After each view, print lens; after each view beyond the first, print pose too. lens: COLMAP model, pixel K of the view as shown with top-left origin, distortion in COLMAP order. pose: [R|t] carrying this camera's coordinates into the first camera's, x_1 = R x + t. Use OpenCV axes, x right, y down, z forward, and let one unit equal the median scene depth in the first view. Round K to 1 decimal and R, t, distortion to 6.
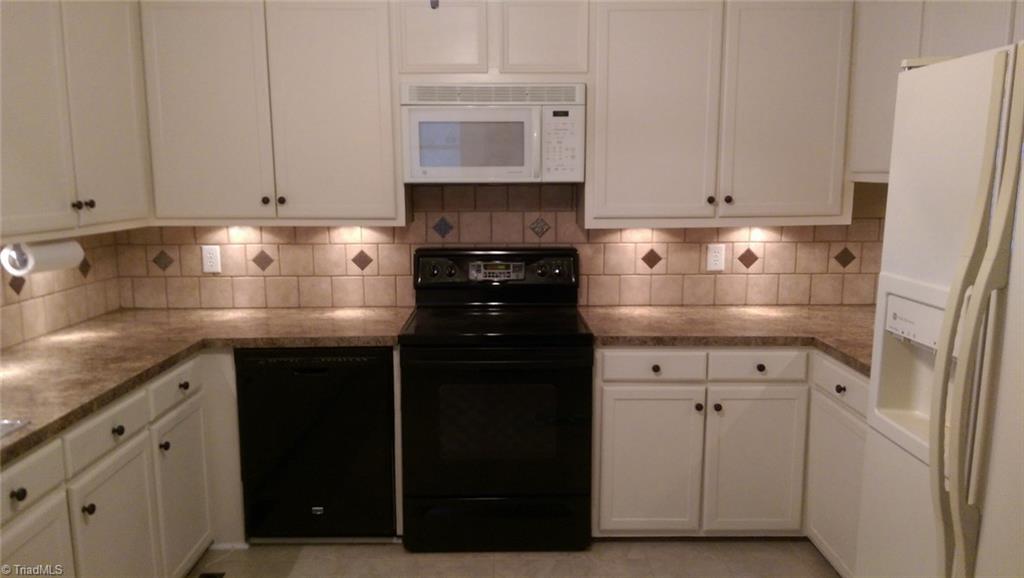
lens RADIAL K [[716.1, 0, 512.0], [0, 716.1, 289.0], [0, 0, 1]] dist [0.087759, -0.135419]
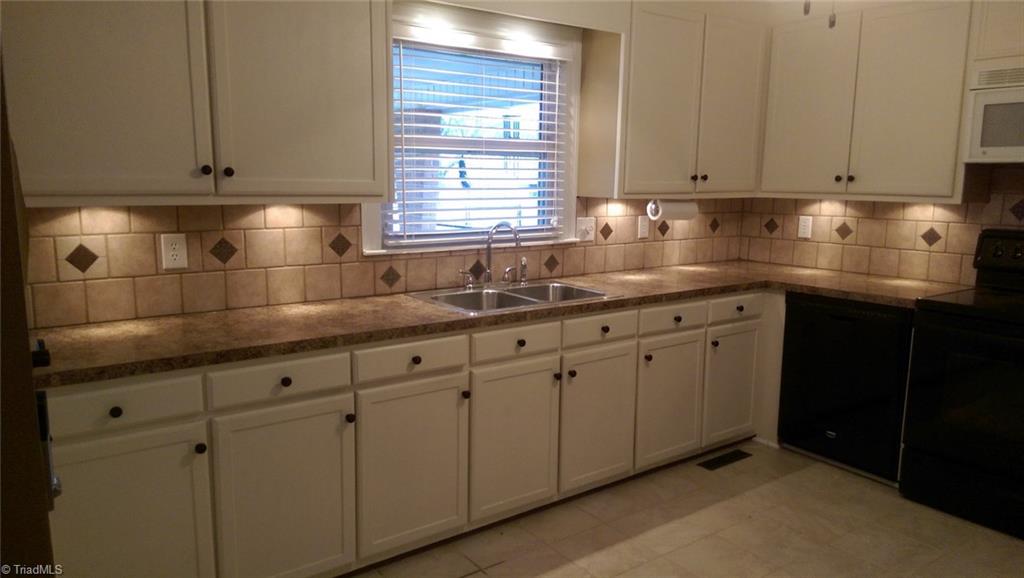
lens RADIAL K [[716.1, 0, 512.0], [0, 716.1, 289.0], [0, 0, 1]] dist [0.087759, -0.135419]
pose [[0.576529, 0.134982, -0.805850, 0.272081], [-0.132666, 0.988637, 0.070686, 0.037378], [0.806234, 0.066157, 0.587886, -0.116402]]
